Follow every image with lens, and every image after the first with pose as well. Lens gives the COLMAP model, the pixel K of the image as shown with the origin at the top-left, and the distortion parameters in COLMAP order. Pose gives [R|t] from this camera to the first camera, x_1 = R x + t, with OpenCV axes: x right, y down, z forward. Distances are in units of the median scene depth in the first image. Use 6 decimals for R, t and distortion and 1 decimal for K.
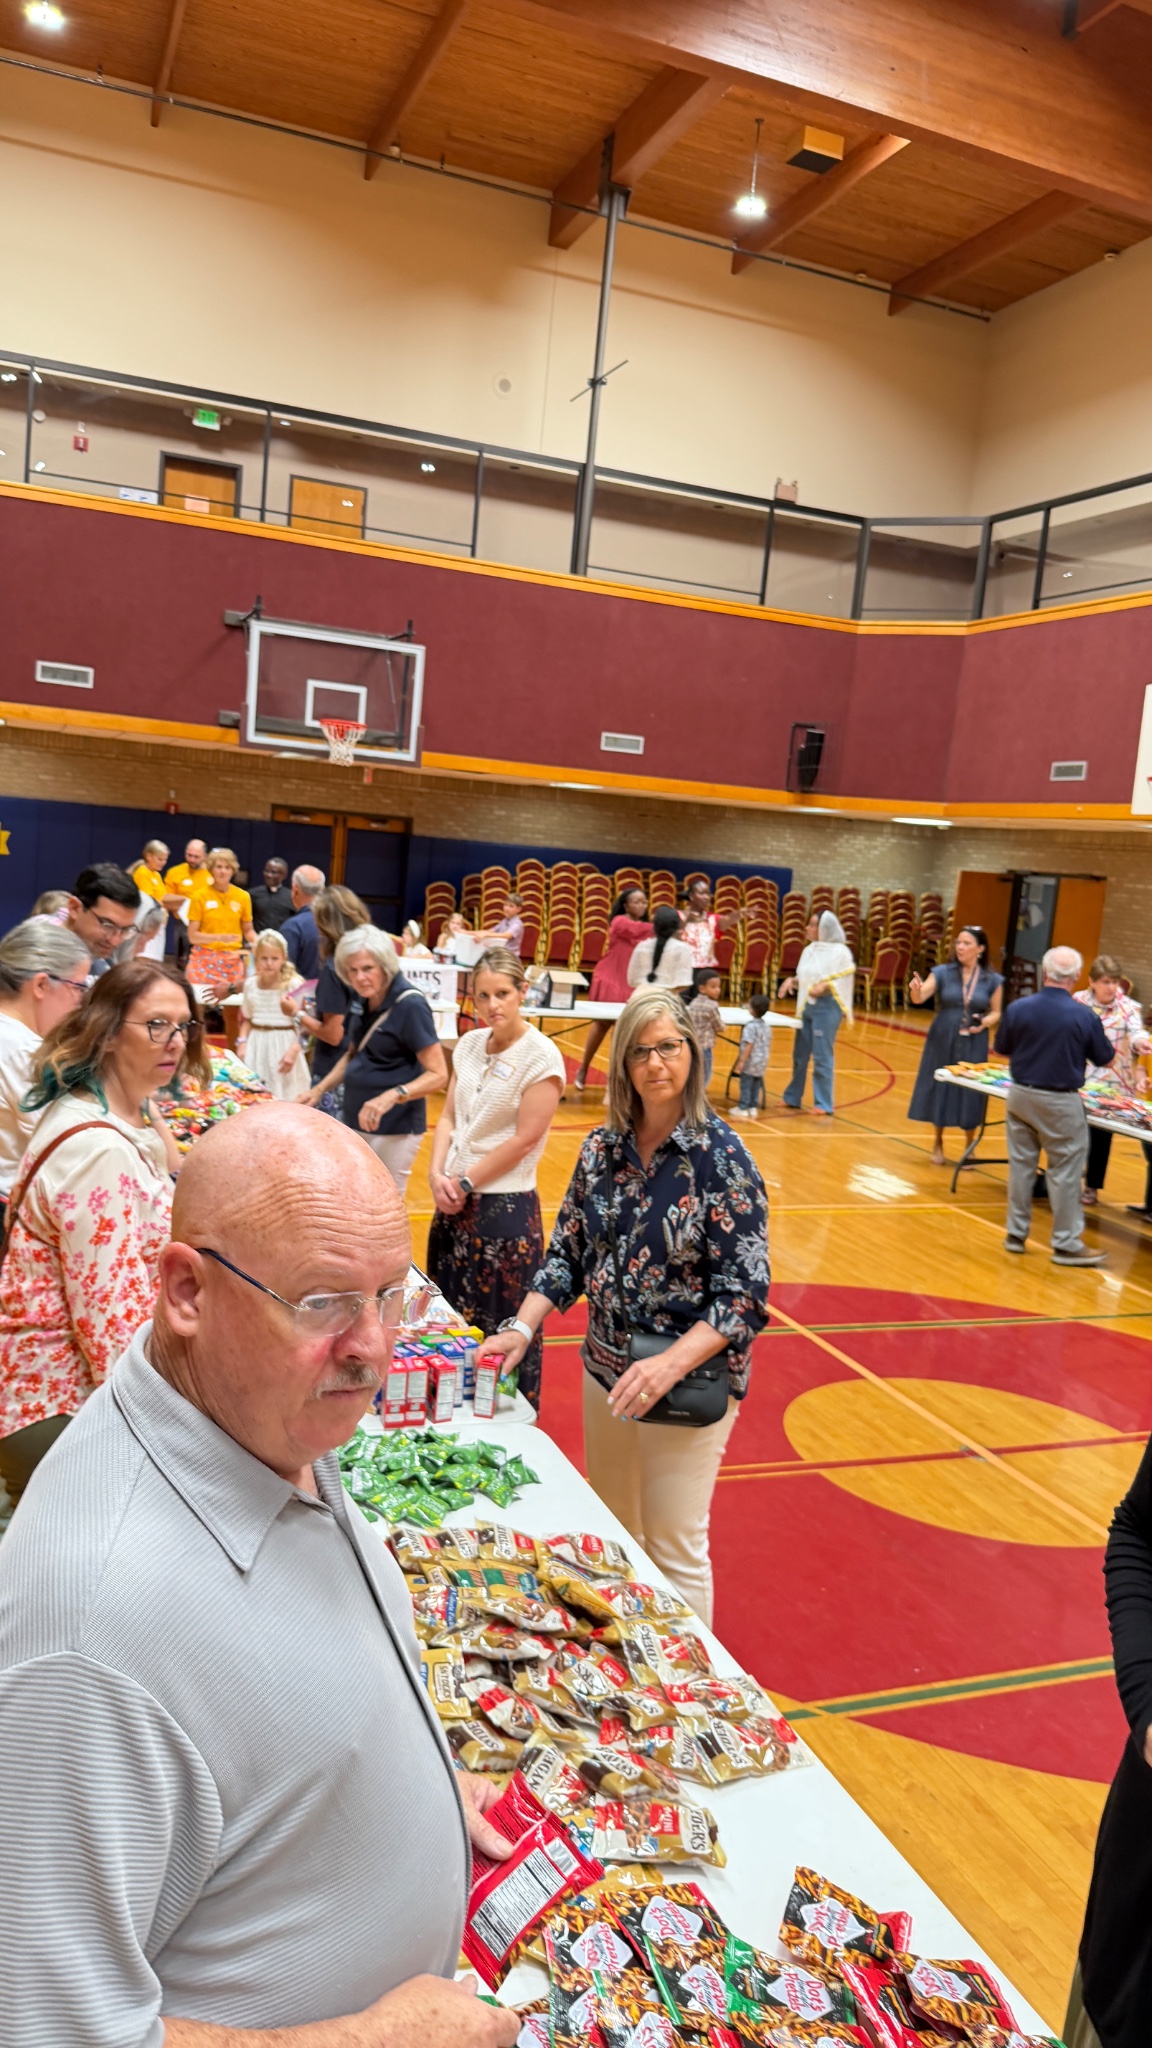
lens RADIAL K [[1454.7, 0, 541.2], [0, 1454.7, 1018.0], [0, 0, 1]] dist [0.076247, -0.088813]
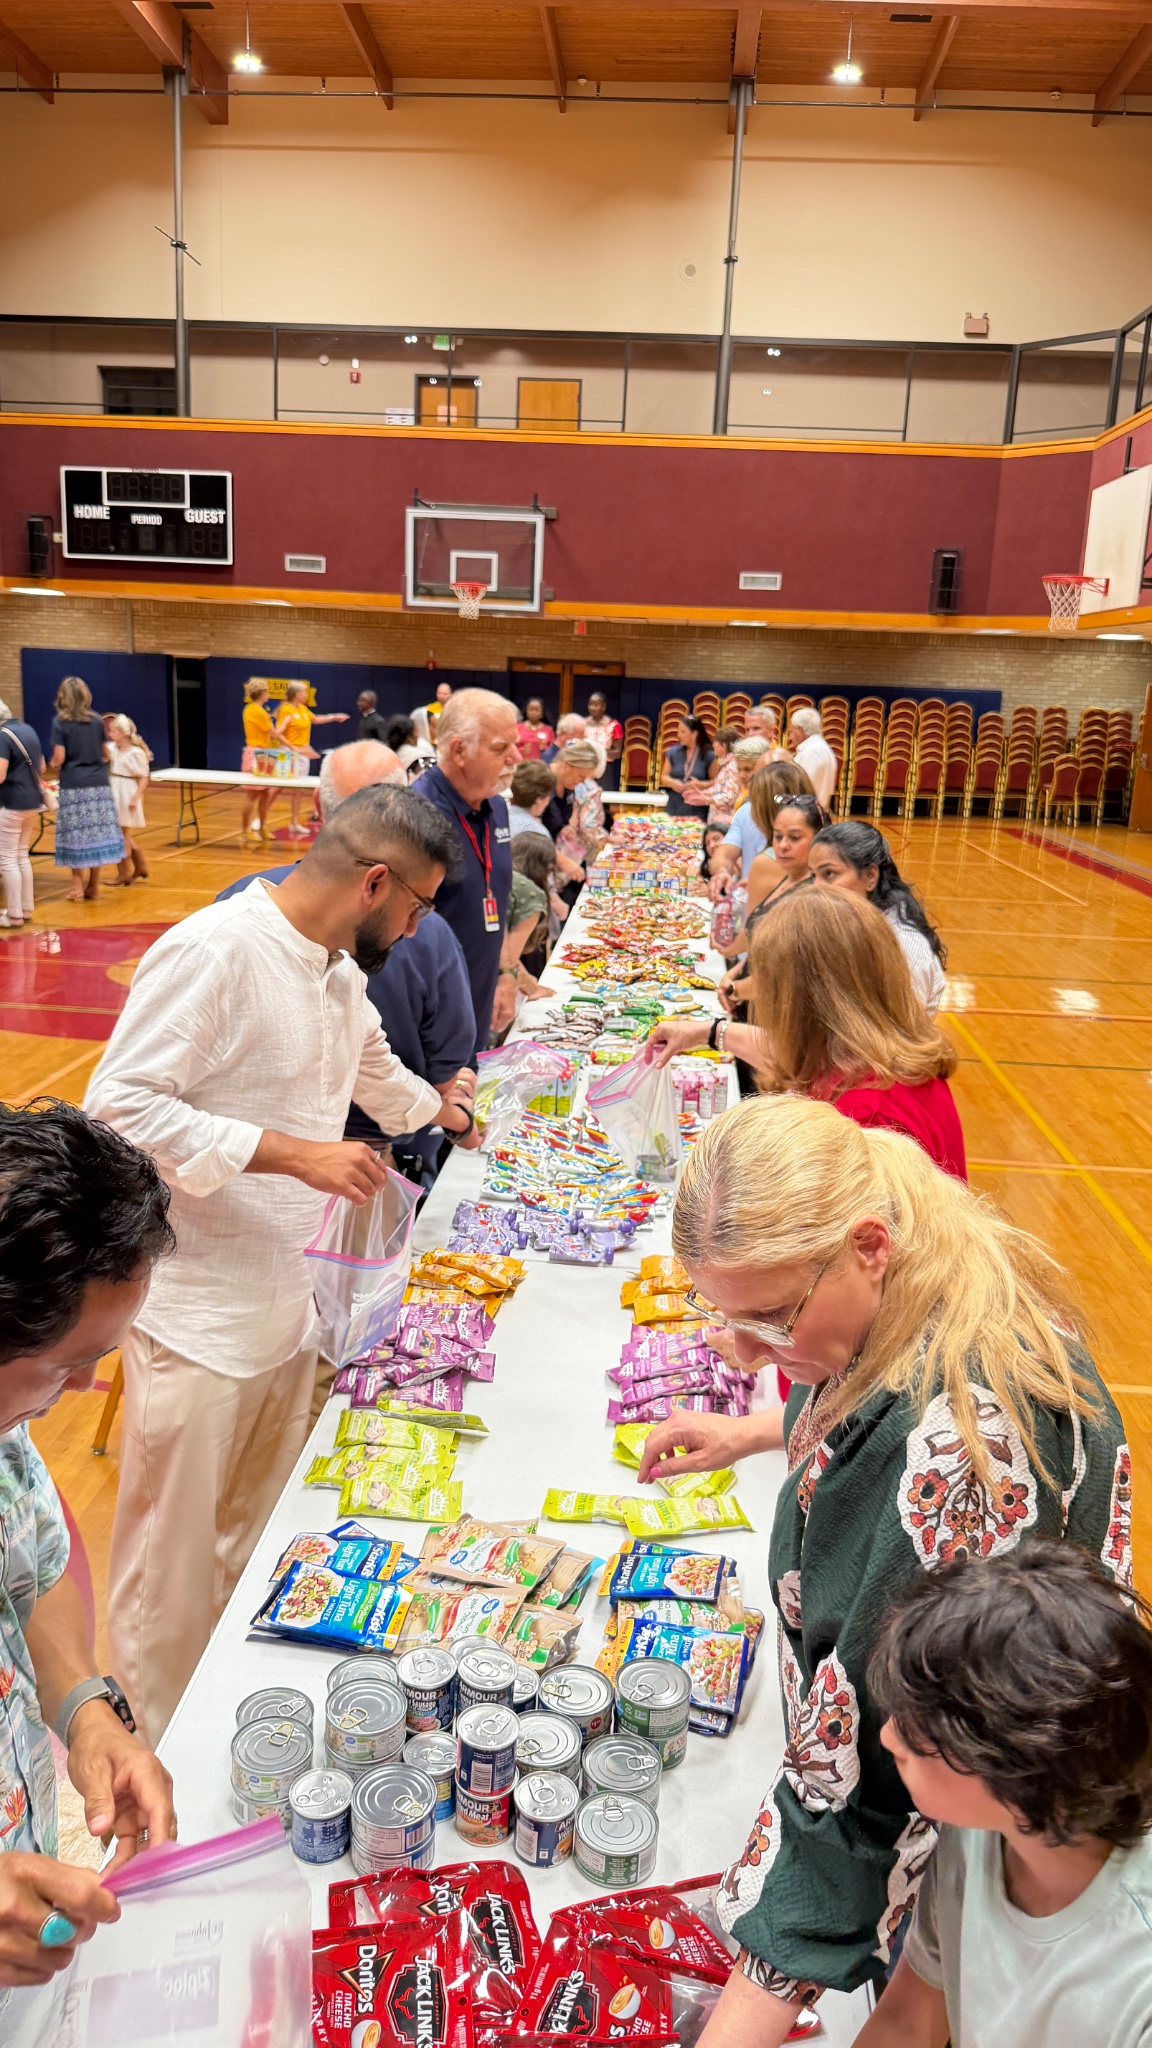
lens RADIAL K [[1454.7, 0, 524.0], [0, 1454.7, 1020.5], [0, 0, 1]] dist [0.076247, -0.088813]
pose [[0.900189, 0.051094, -0.432492, 0.384838], [-0.013207, 0.995840, 0.090158, 0.048828], [0.435300, -0.075448, 0.897119, -0.124694]]
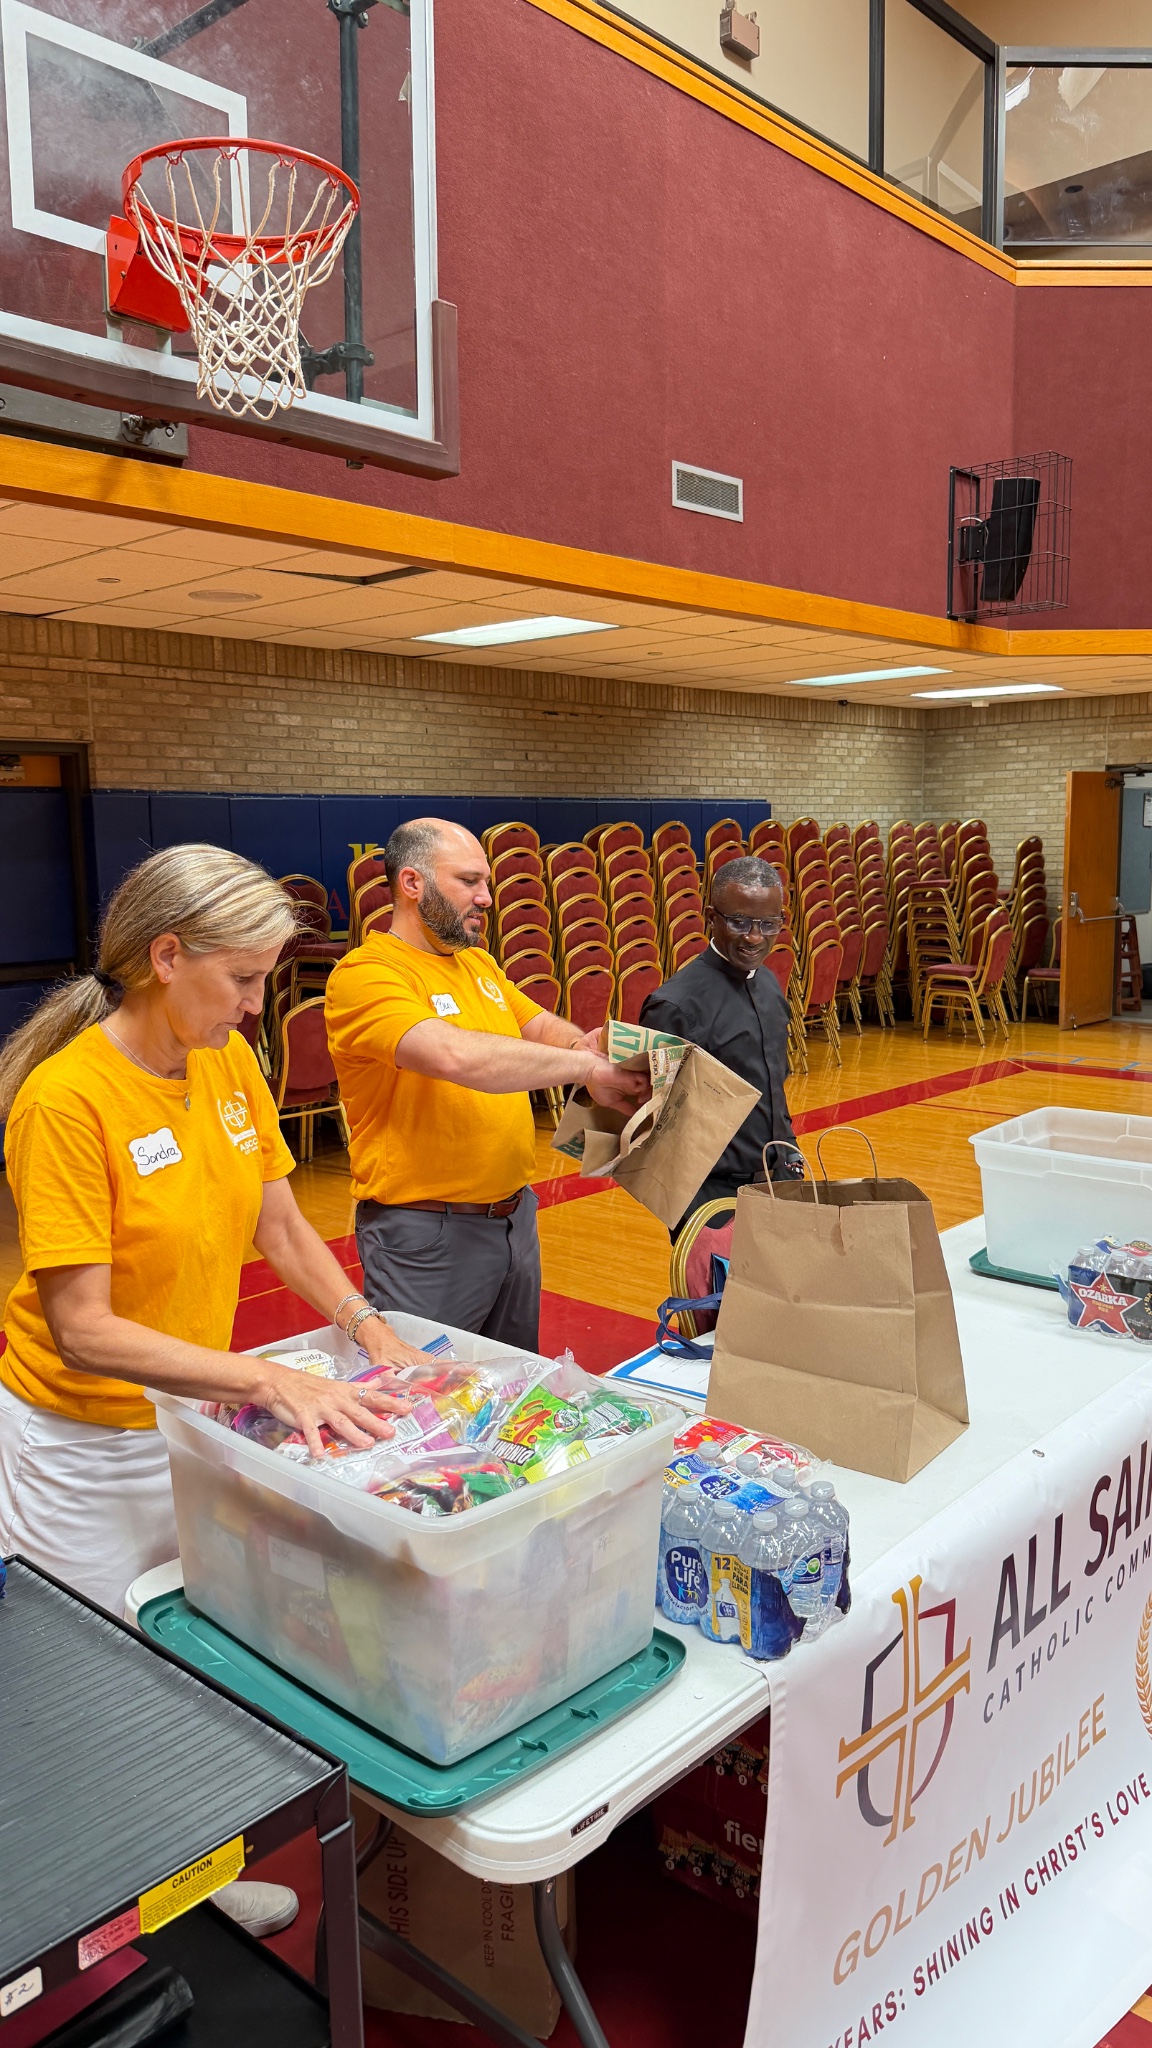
lens RADIAL K [[1454.7, 0, 566.4], [0, 1454.7, 1044.9], [0, 0, 1]] dist [0.076247, -0.088813]
pose [[0.889693, -0.160962, 0.427244, -0.161491], [0.141995, 0.986935, 0.076132, -0.075582], [-0.433916, -0.007068, 0.900925, 0.634975]]
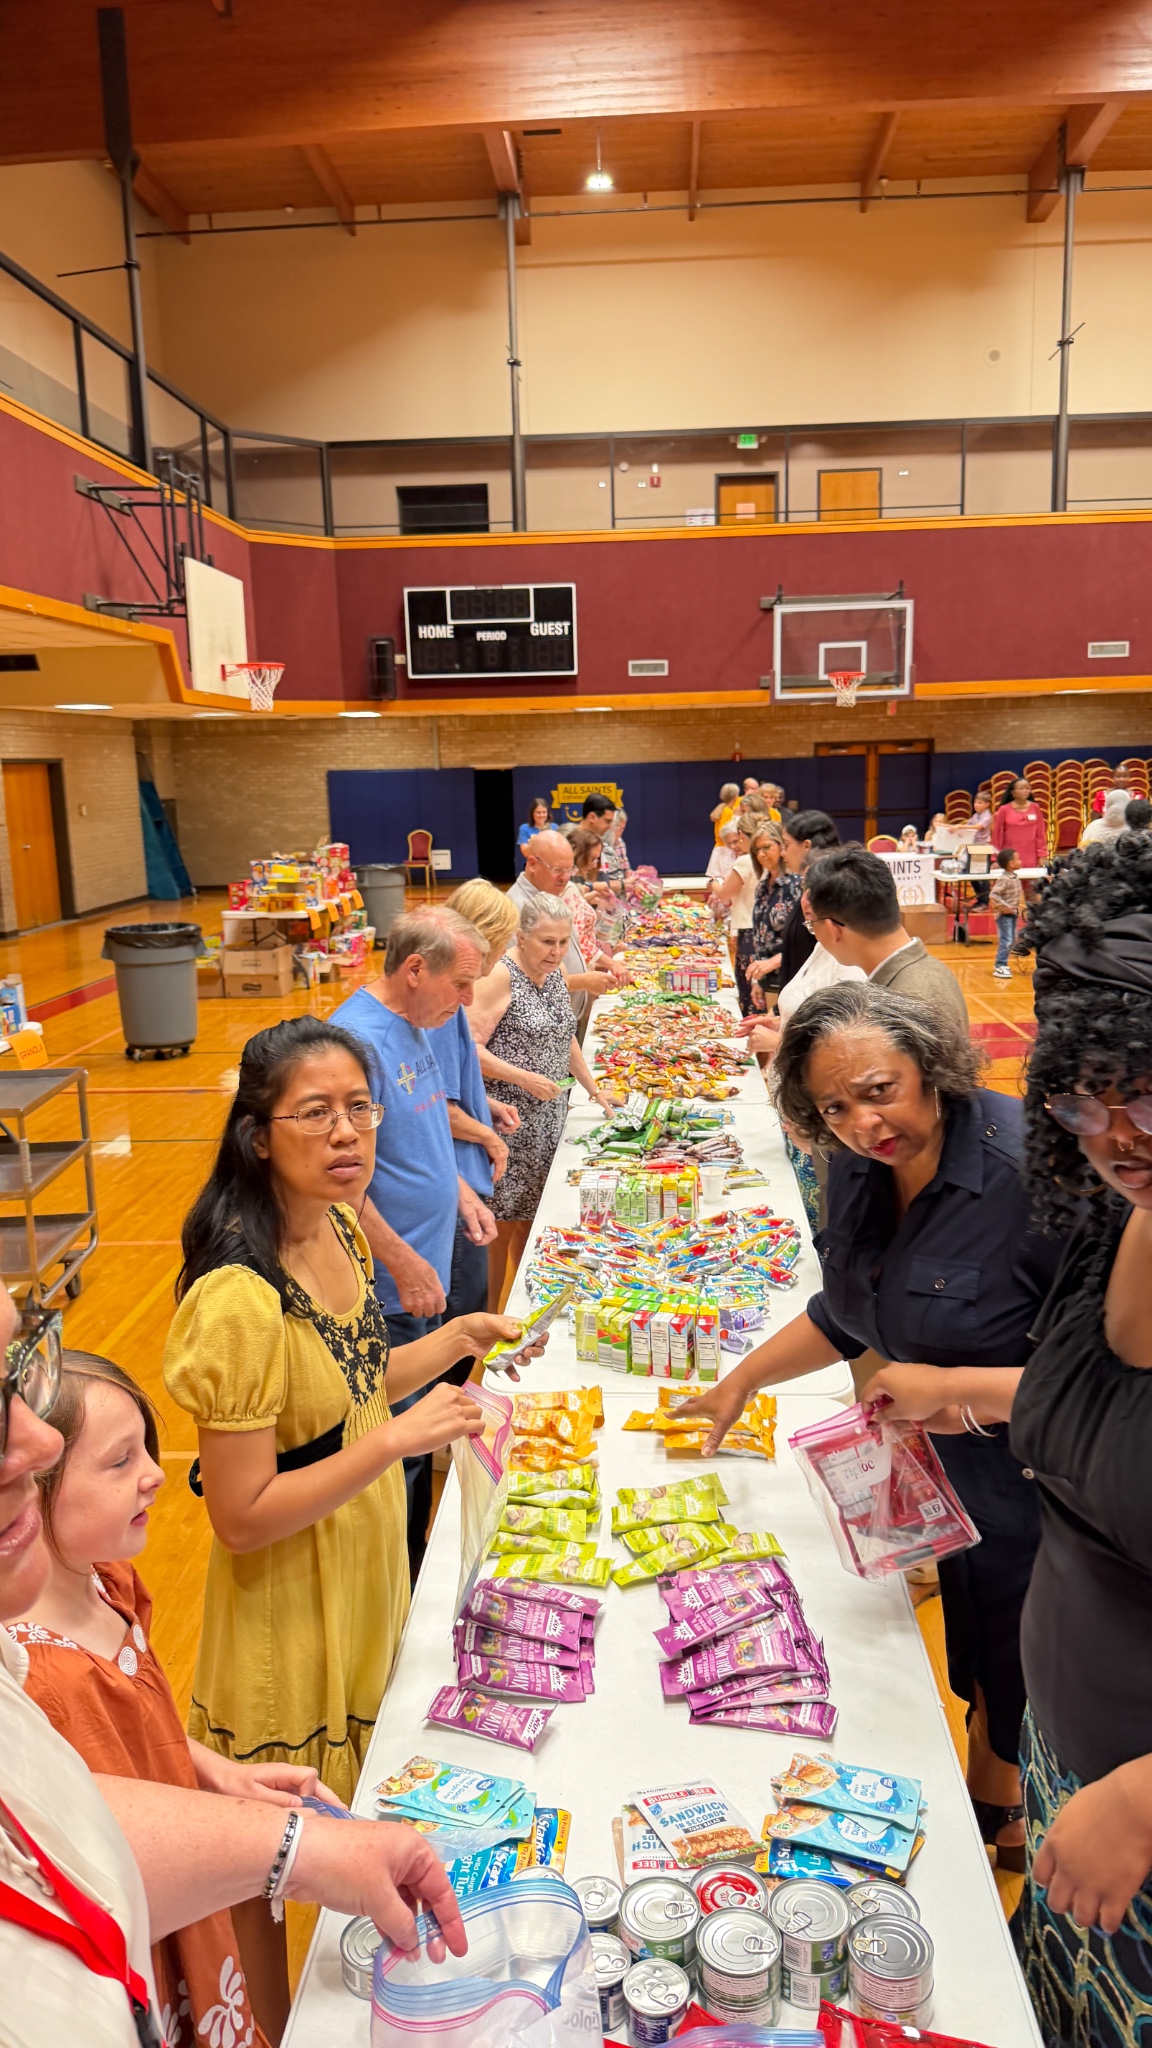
lens RADIAL K [[1454.7, 0, 585.3], [0, 1454.7, 1042.8], [0, 0, 1]] dist [0.076247, -0.088813]
pose [[0.914442, -0.037681, -0.402960, 0.129182], [0.063889, 0.996612, 0.051790, 0.031145], [0.399643, -0.073104, 0.913751, -0.233294]]
